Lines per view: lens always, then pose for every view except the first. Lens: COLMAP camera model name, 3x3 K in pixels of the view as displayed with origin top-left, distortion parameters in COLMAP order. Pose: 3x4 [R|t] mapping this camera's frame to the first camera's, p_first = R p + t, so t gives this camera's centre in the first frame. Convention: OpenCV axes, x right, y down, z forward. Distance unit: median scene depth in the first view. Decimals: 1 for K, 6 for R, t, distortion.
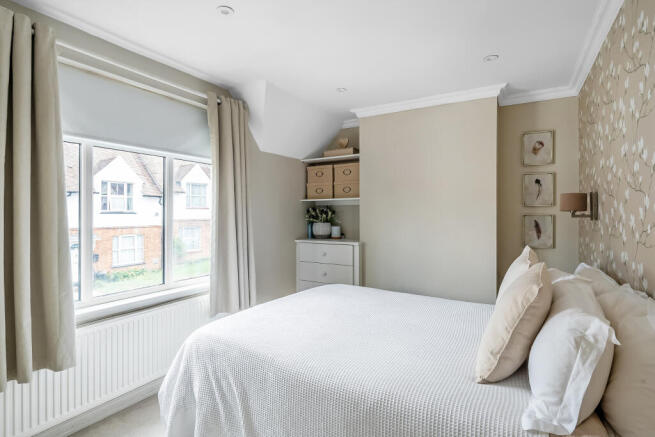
lens RADIAL K [[332.0, 0, 326.7], [0, 332.0, 216.3], [0, 0, 1]] dist [-0.006167, 0.002502]
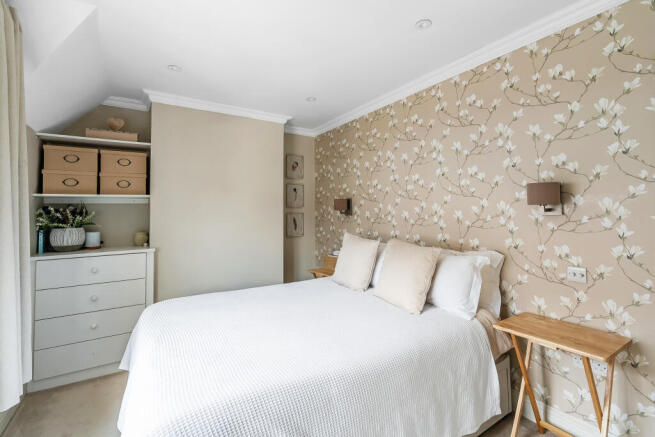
lens RADIAL K [[299.9, 0, 319.0], [0, 299.9, 203.2], [0, 0, 1]] dist [-0.003599, -0.000870]
pose [[0.437012, 0.022097, 0.899184, -0.375932], [0.022004, 0.999136, -0.035247, 0.000283], [-0.899187, 0.035189, 0.436148, 0.271962]]
